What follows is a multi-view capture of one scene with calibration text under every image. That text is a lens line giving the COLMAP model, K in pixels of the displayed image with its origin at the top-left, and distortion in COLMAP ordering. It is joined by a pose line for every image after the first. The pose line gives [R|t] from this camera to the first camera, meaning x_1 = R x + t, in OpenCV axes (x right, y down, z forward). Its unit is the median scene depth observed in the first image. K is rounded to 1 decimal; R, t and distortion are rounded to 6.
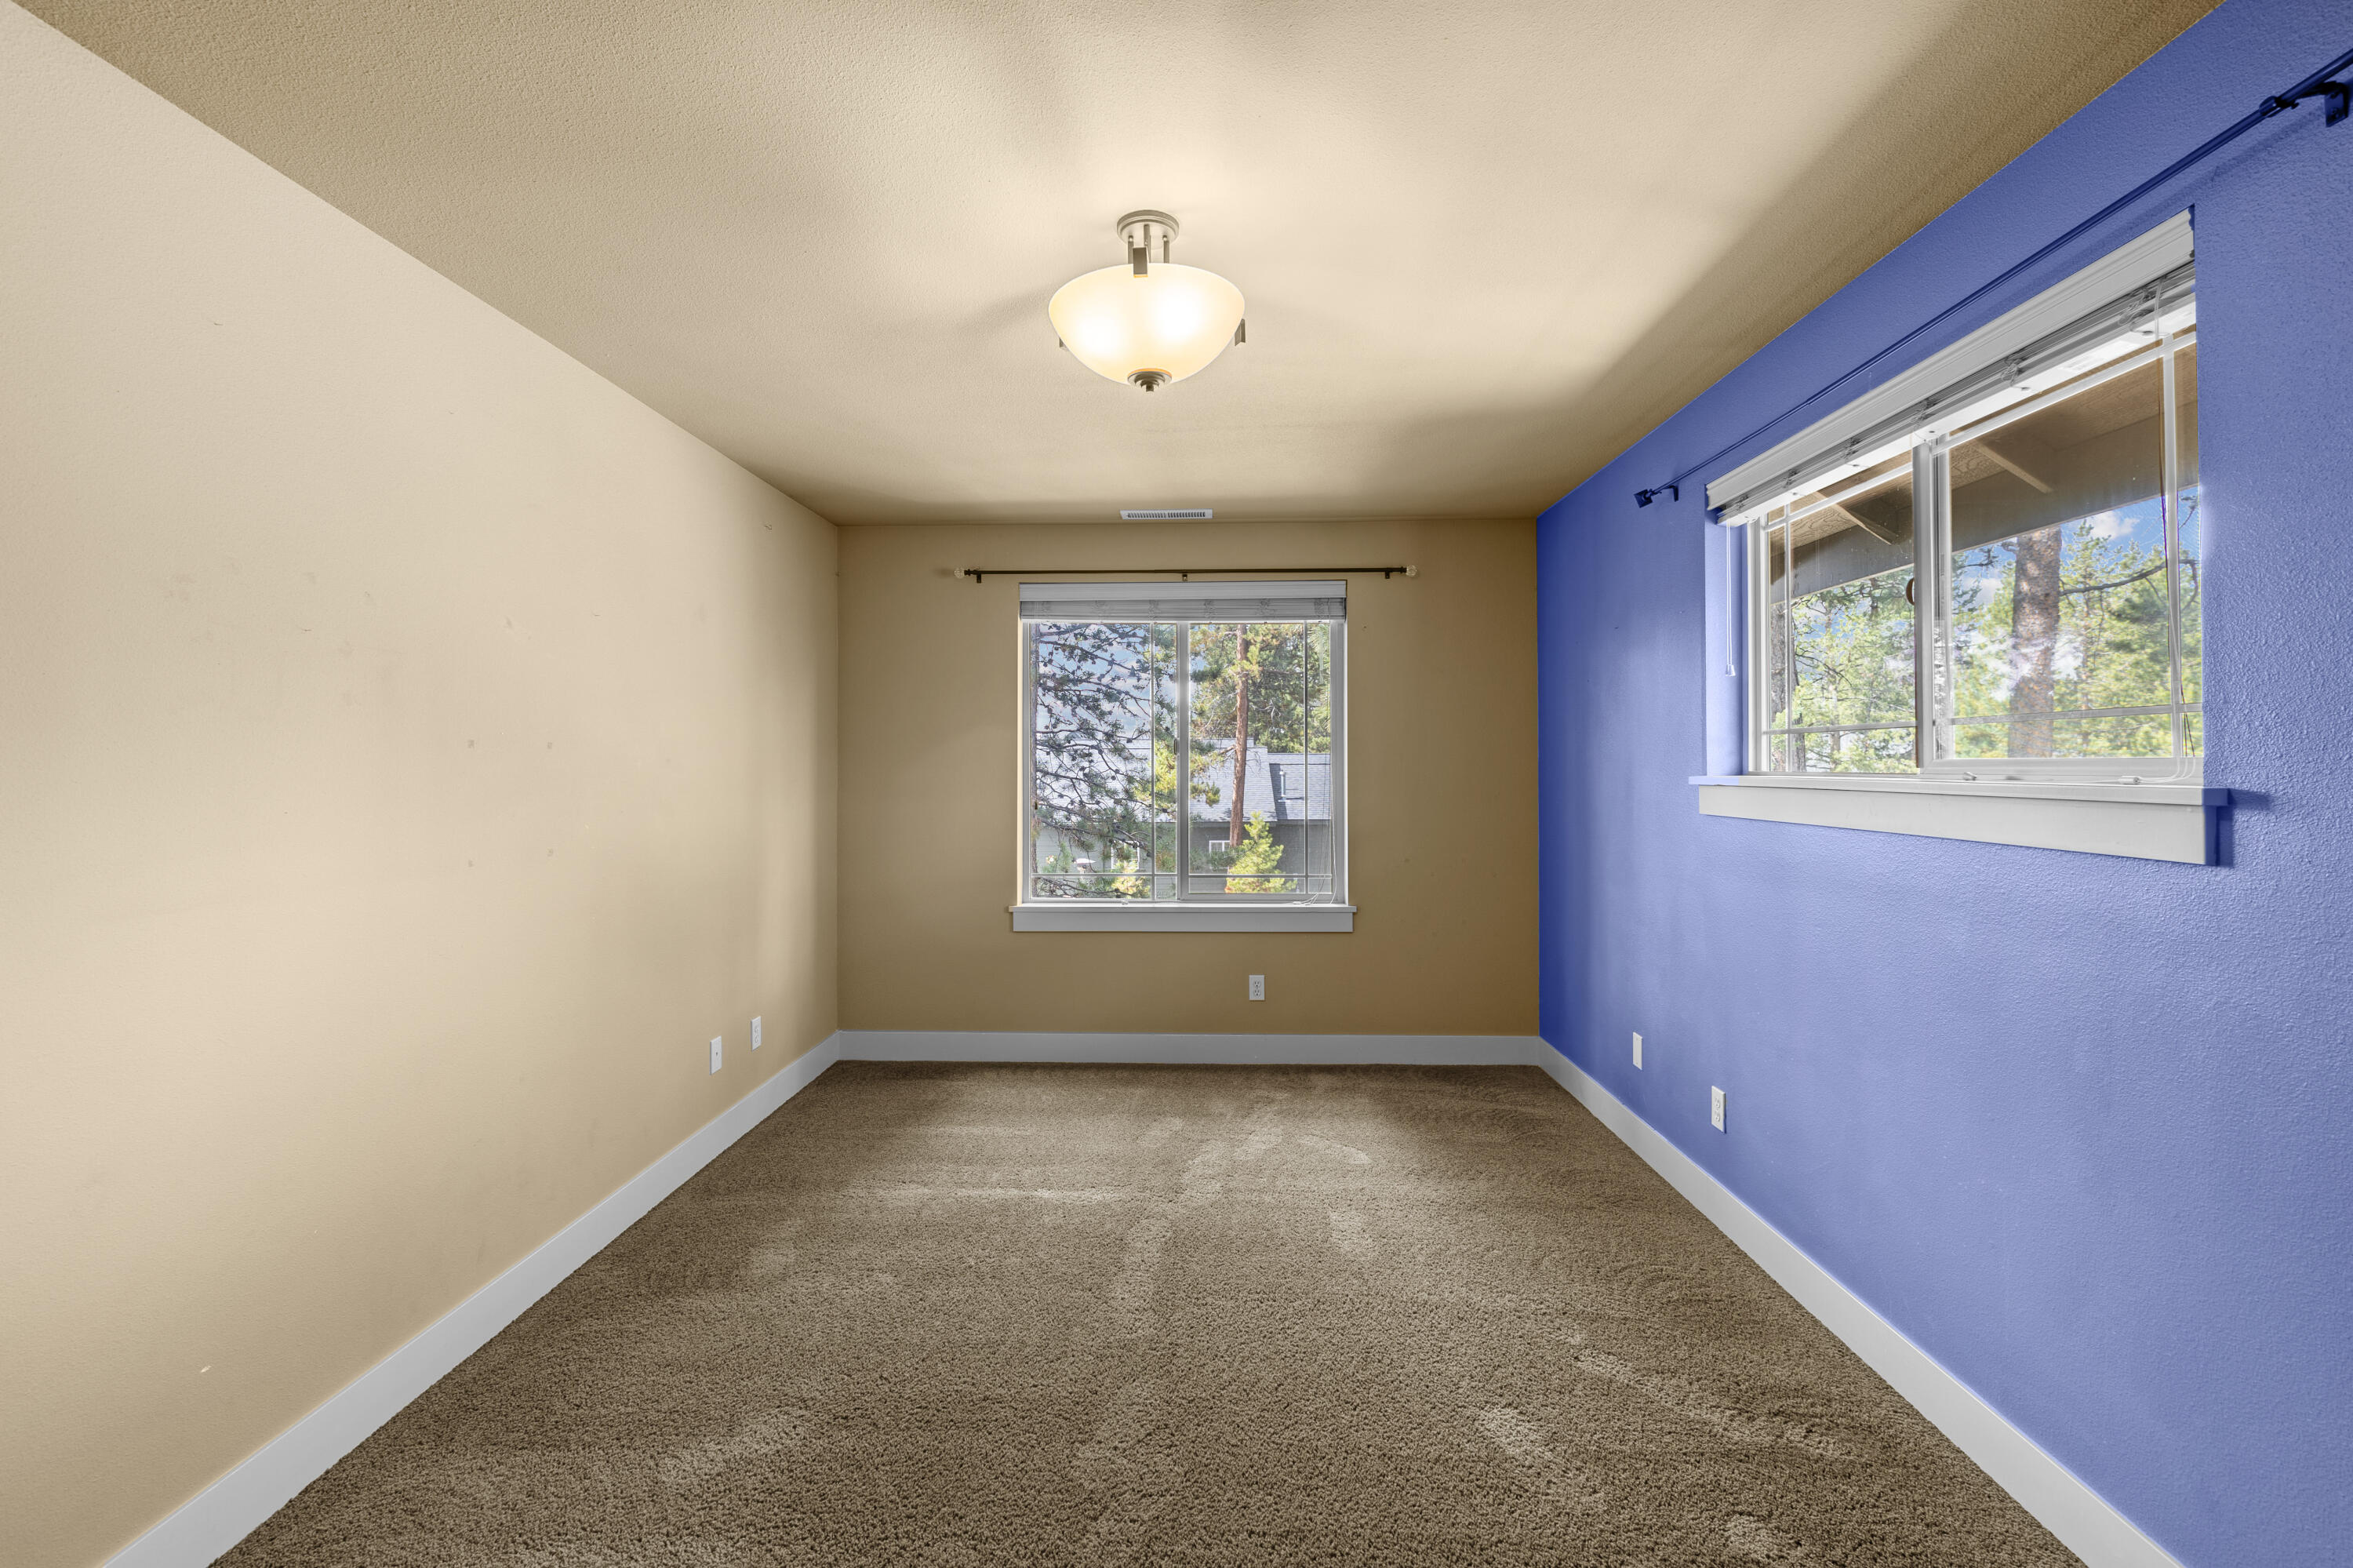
lens RADIAL K [[1006.6, 0, 1165.1], [0, 1006.6, 760.7], [0, 0, 1]] dist [-0.001877, -0.000161]
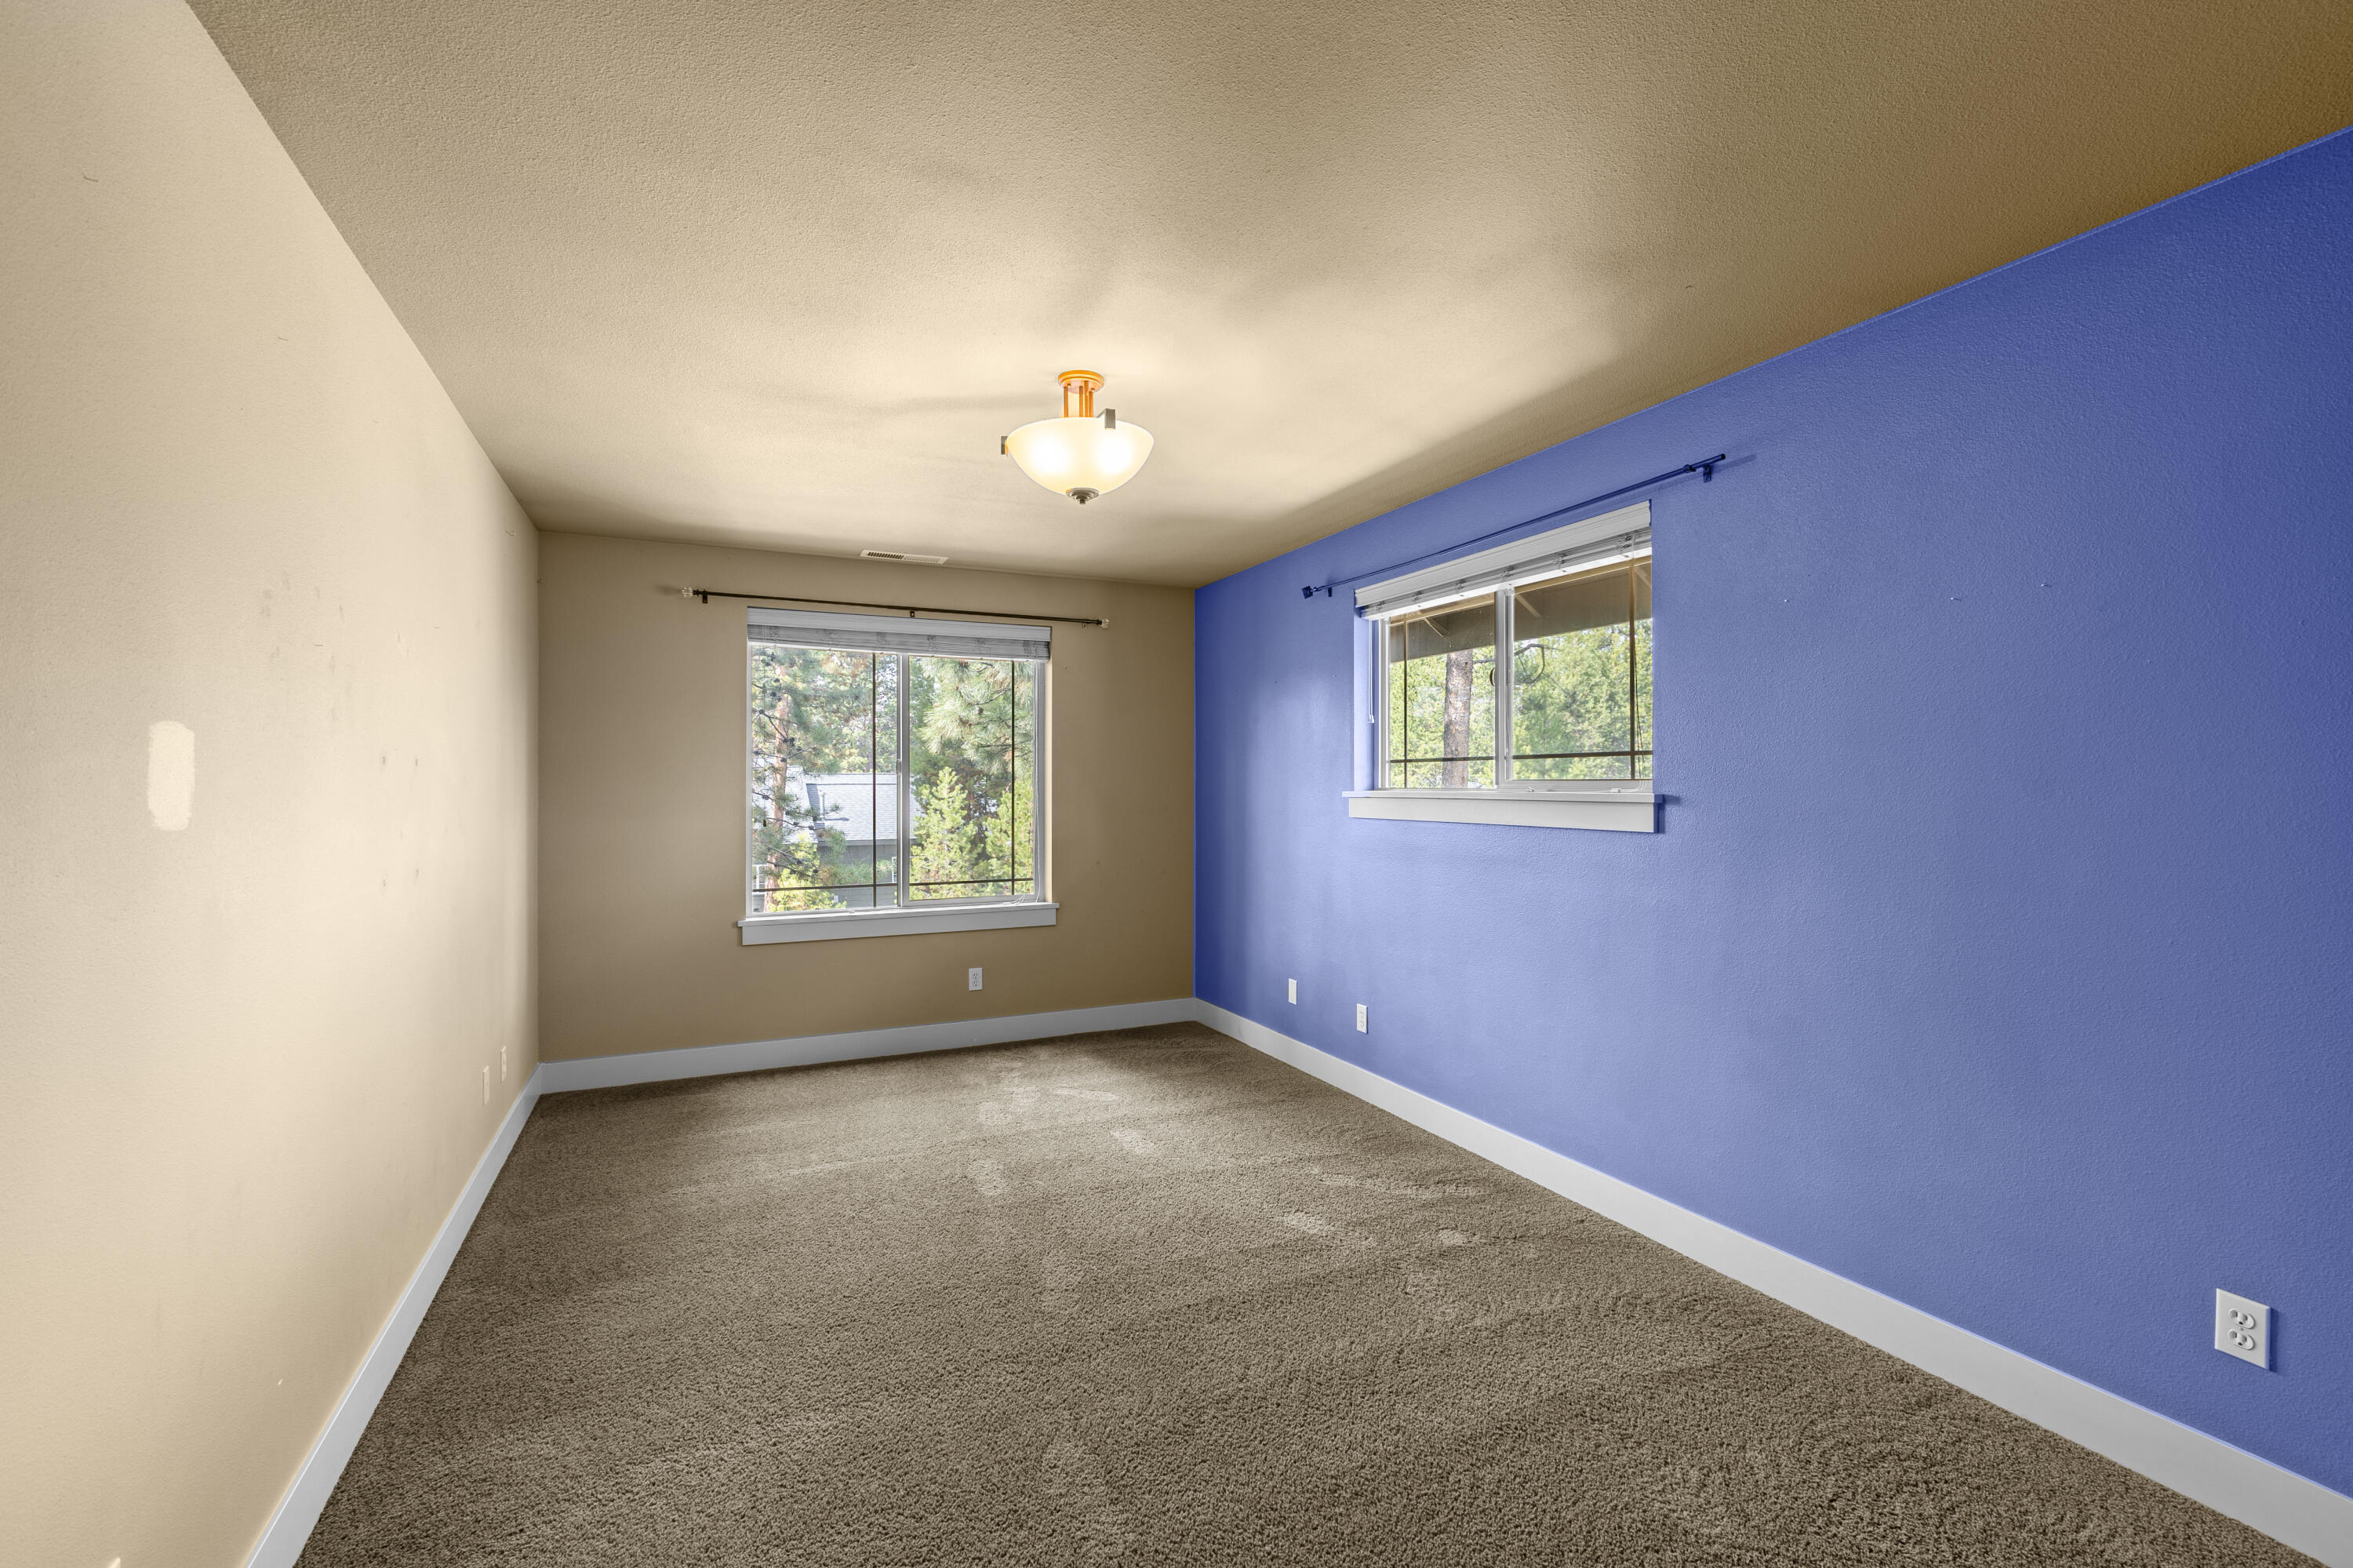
lens RADIAL K [[1006.6, 0, 1157.1], [0, 1006.6, 791.2], [0, 0, 1]] dist [-0.001877, -0.000161]
pose [[0.893912, -0.002868, 0.448233, -0.338337], [-0.001801, 0.999948, 0.009989, 0.001208], [-0.448238, -0.009737, 0.893861, -0.157042]]
